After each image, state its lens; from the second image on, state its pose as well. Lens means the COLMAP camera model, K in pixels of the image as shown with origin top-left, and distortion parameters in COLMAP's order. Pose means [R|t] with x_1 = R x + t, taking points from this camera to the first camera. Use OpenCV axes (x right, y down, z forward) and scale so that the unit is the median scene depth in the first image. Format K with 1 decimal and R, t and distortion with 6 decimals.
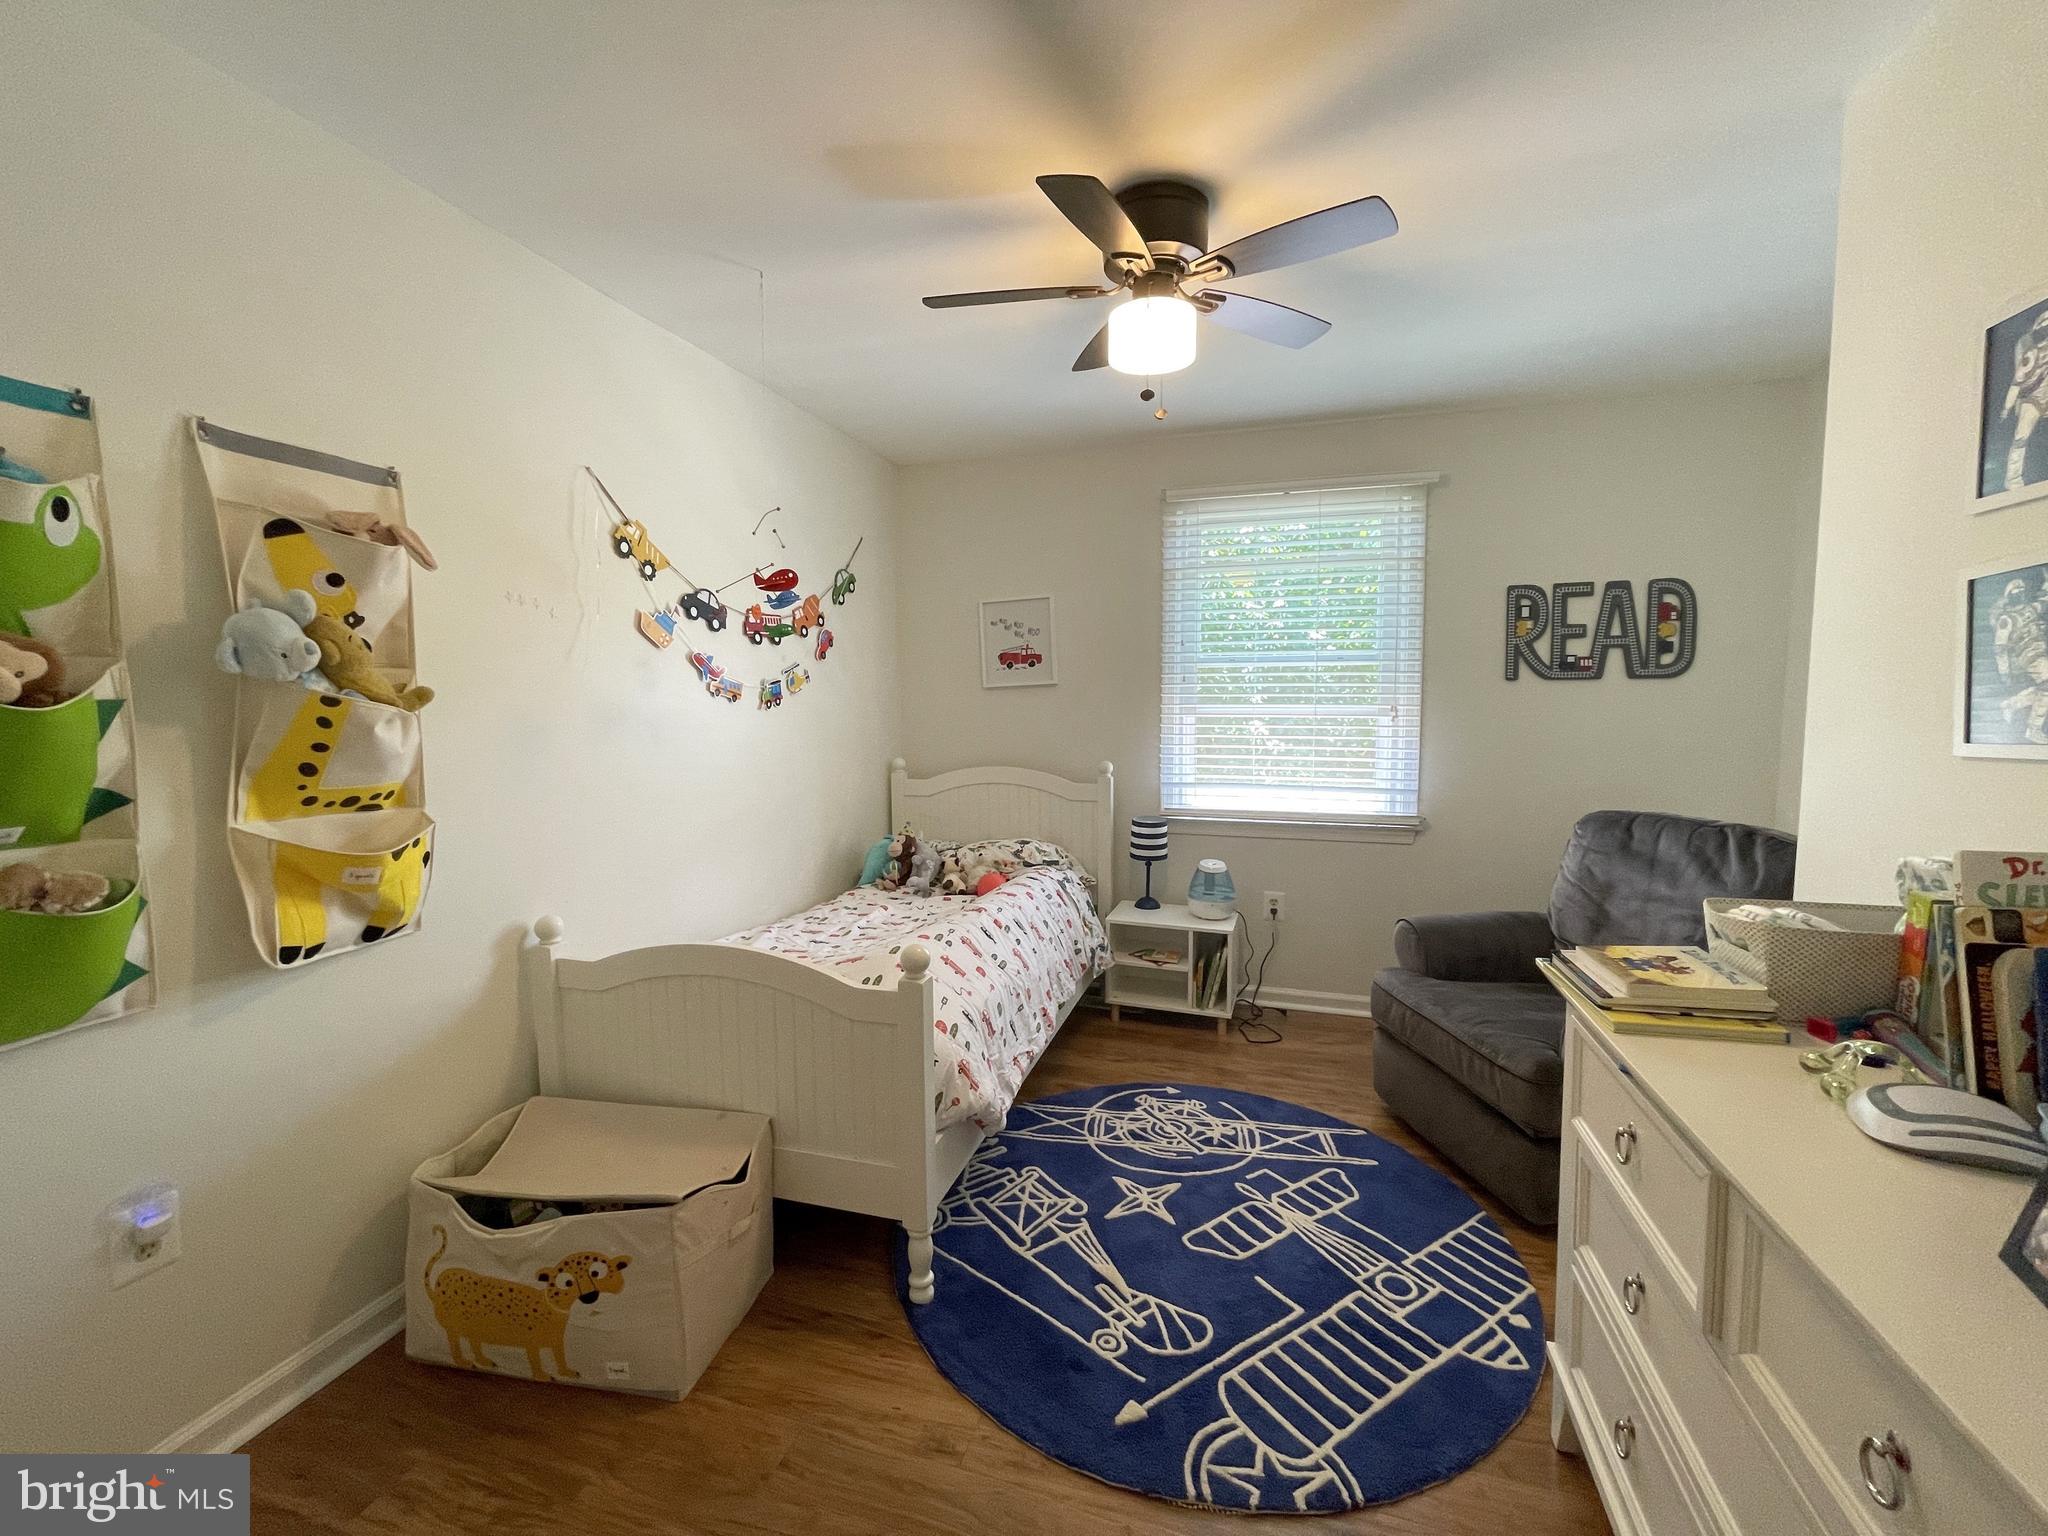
lens RADIAL K [[822.7, 0, 1031.6], [0, 822.7, 771.7], [0, 0, 1]] dist [-0.001577, 0.000902]
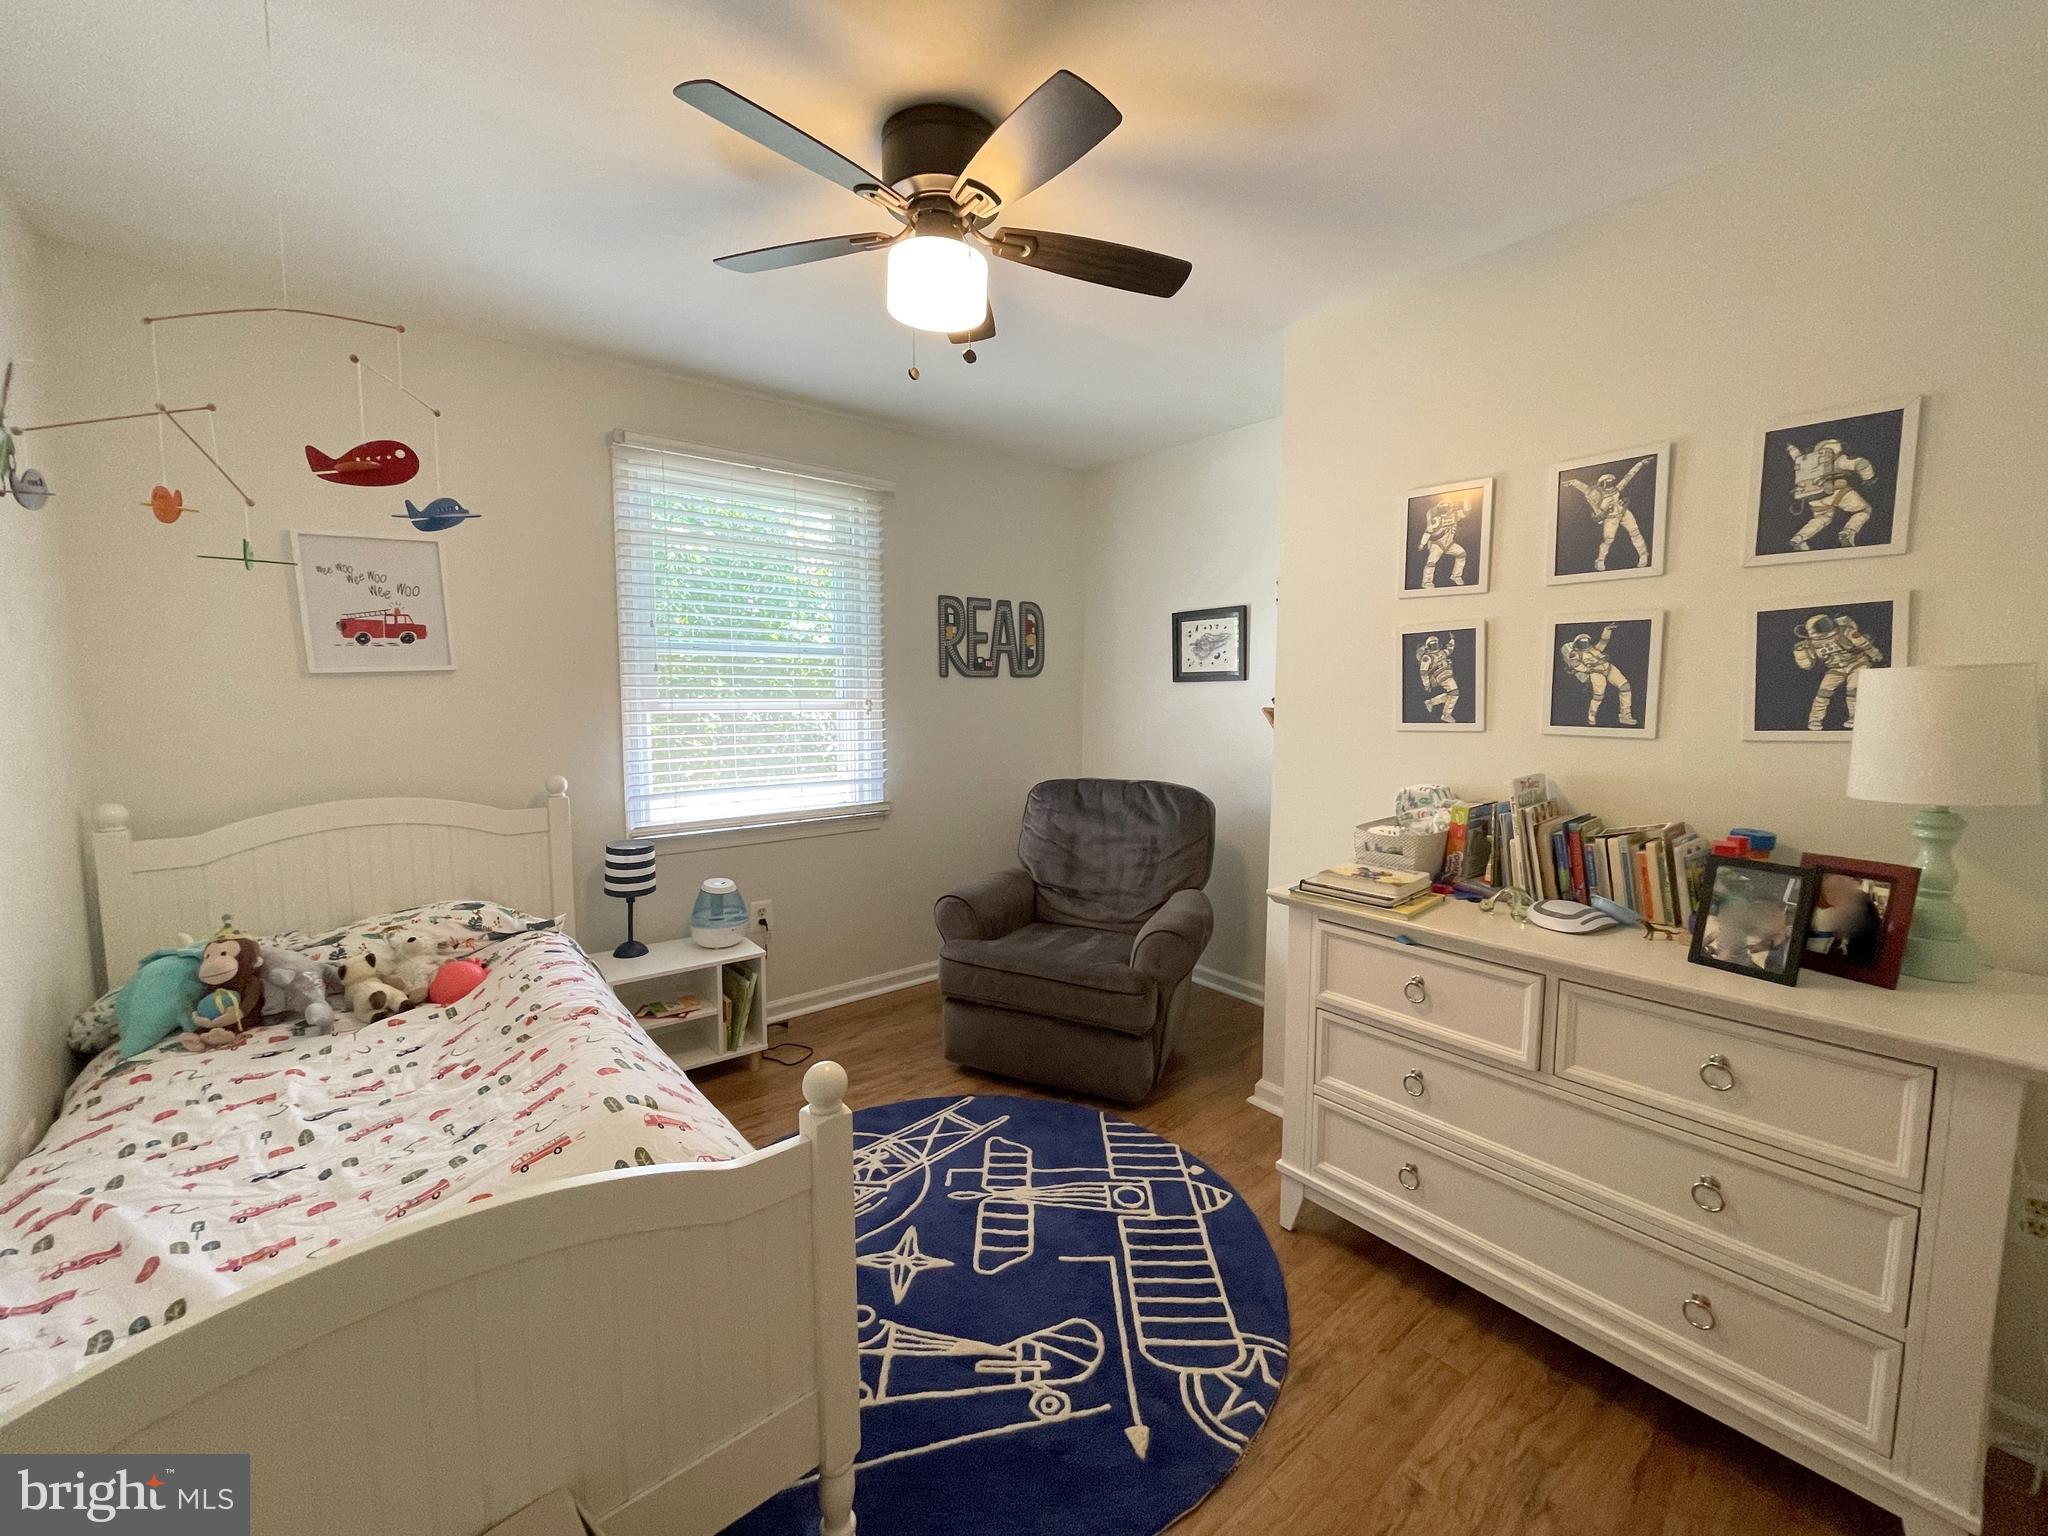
lens RADIAL K [[822.7, 0, 1031.6], [0, 822.7, 771.7], [0, 0, 1]] dist [-0.001577, 0.000902]
pose [[0.552975, -0.080550, 0.829295, -0.412647], [0.067158, 0.996386, 0.051999, -0.037904], [-0.830487, 0.026940, 0.556386, 0.324734]]
